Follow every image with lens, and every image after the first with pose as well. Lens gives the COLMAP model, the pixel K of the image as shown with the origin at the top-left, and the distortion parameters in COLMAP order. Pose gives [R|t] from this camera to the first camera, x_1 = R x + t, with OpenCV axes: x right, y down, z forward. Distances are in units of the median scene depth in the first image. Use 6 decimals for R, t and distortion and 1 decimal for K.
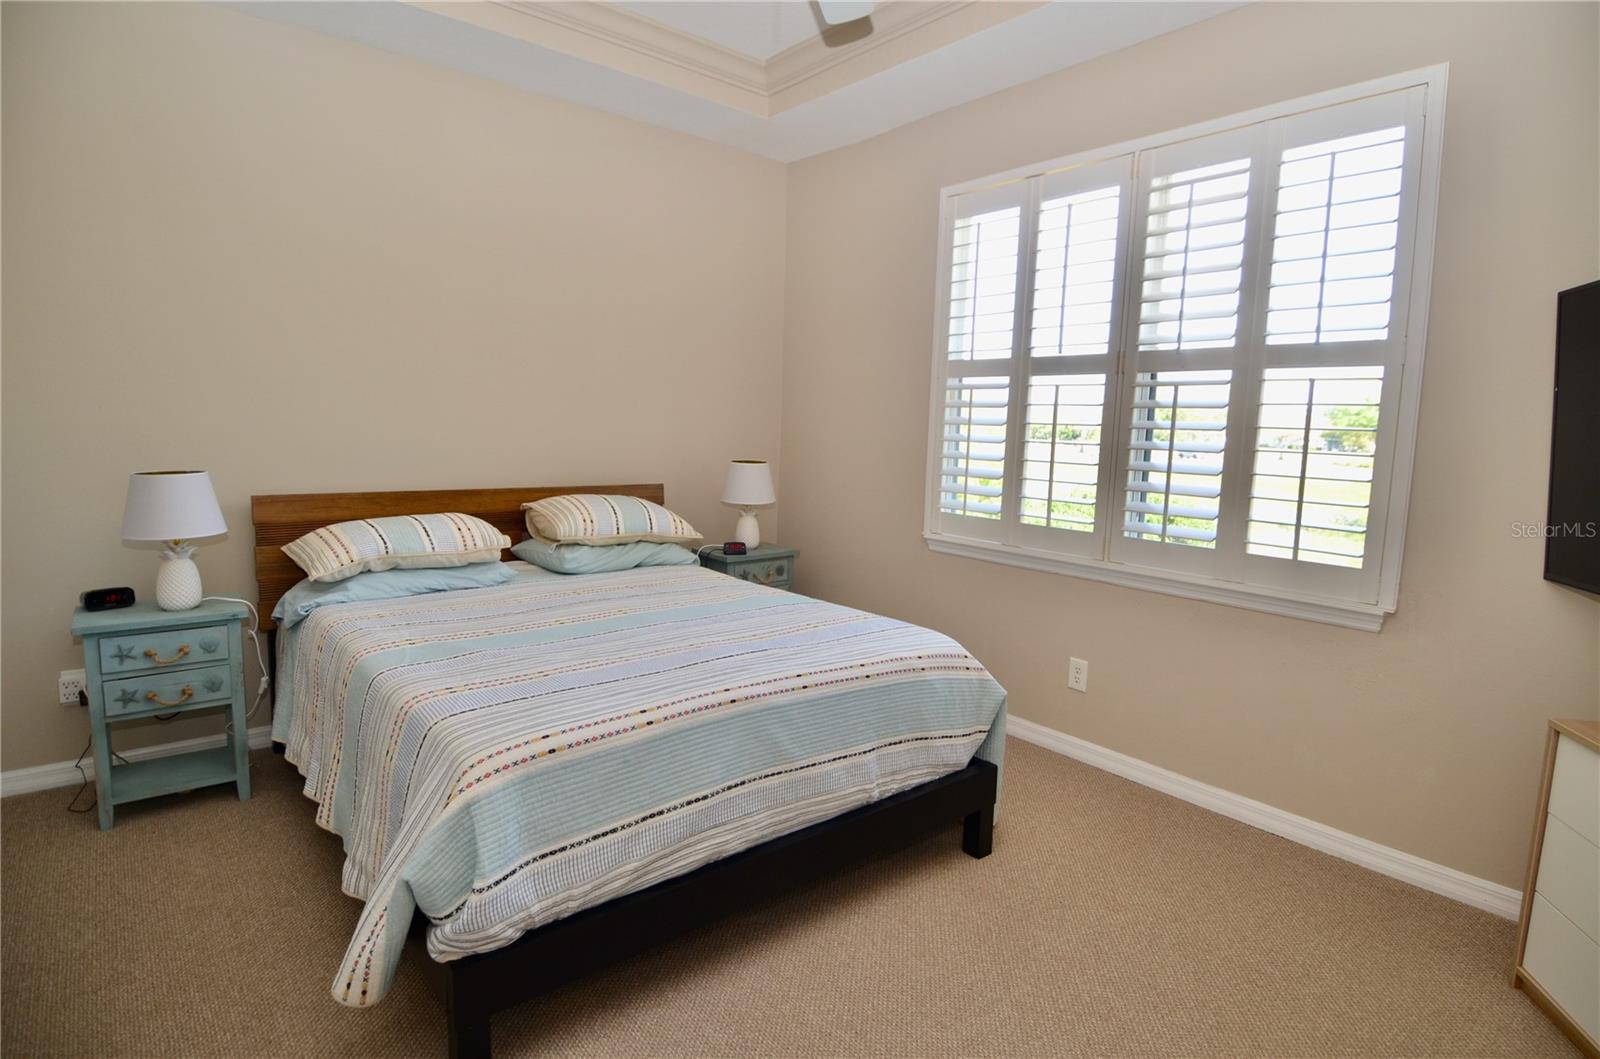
lens RADIAL K [[830.4, 0, 812.7], [0, 830.4, 520.5], [0, 0, 1]] dist [0.040181, -0.051084]
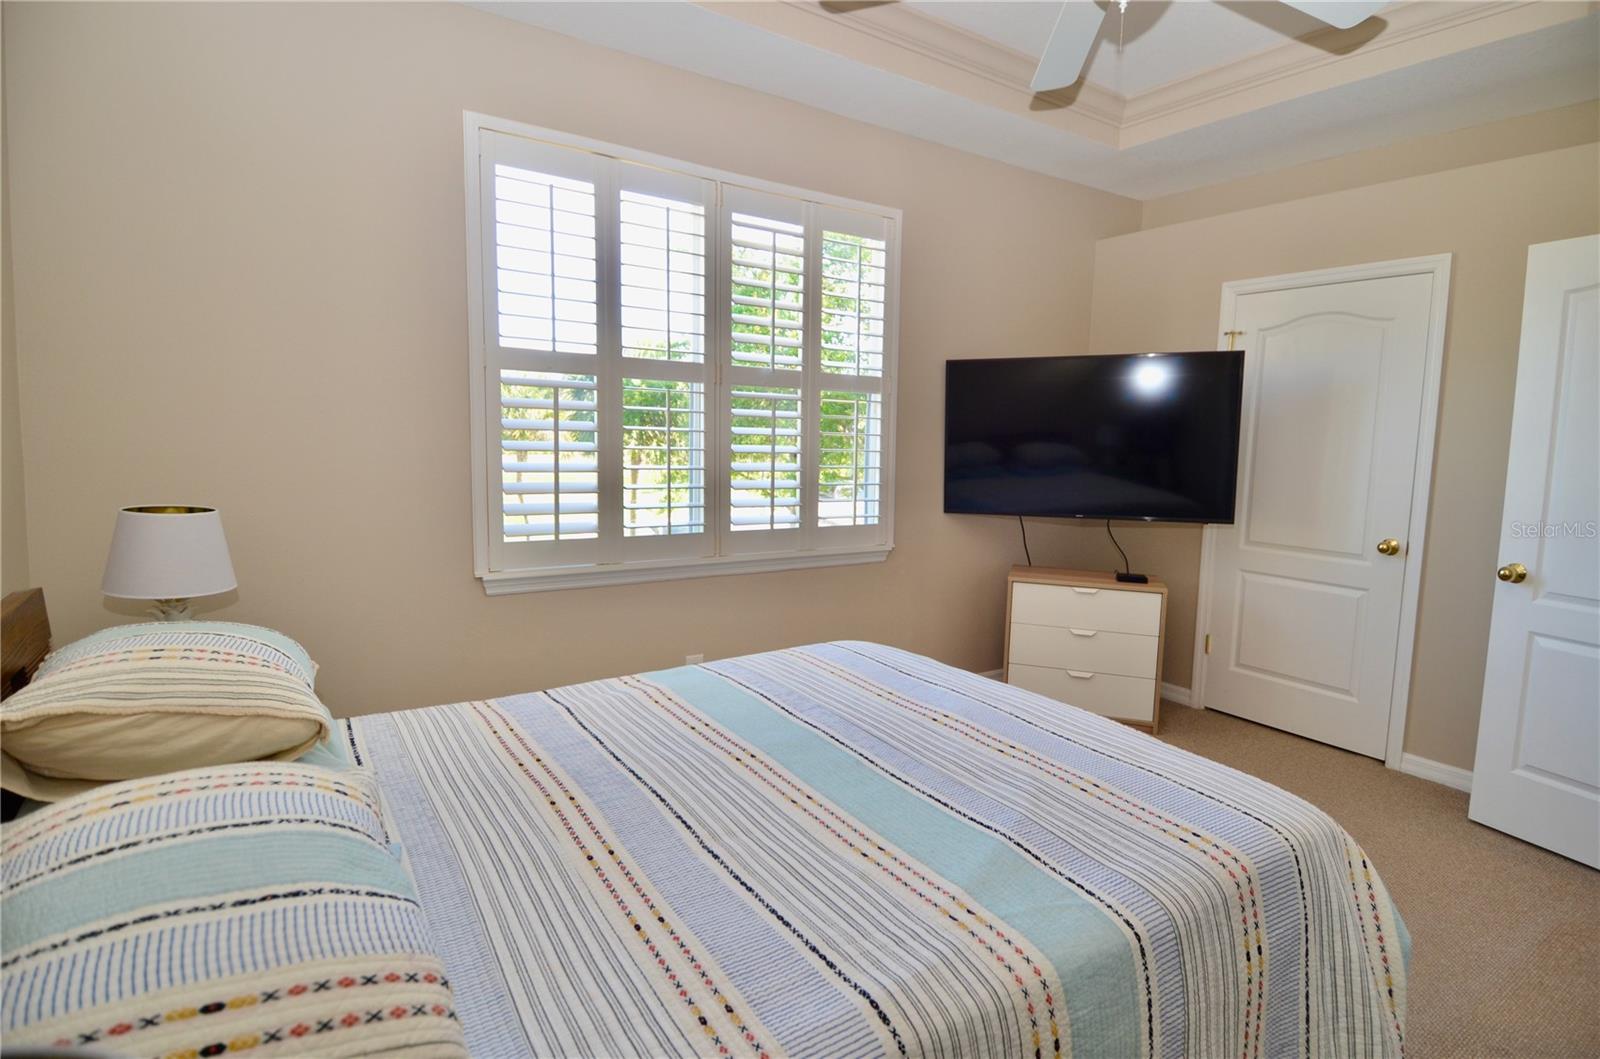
lens RADIAL K [[830.4, 0, 812.7], [0, 830.4, 520.5], [0, 0, 1]] dist [0.040181, -0.051084]
pose [[0.103463, -0.120768, 0.987274, -0.634662], [0.096402, 0.989146, 0.110894, -0.096850], [-0.989951, 0.083701, 0.113983, 0.685498]]
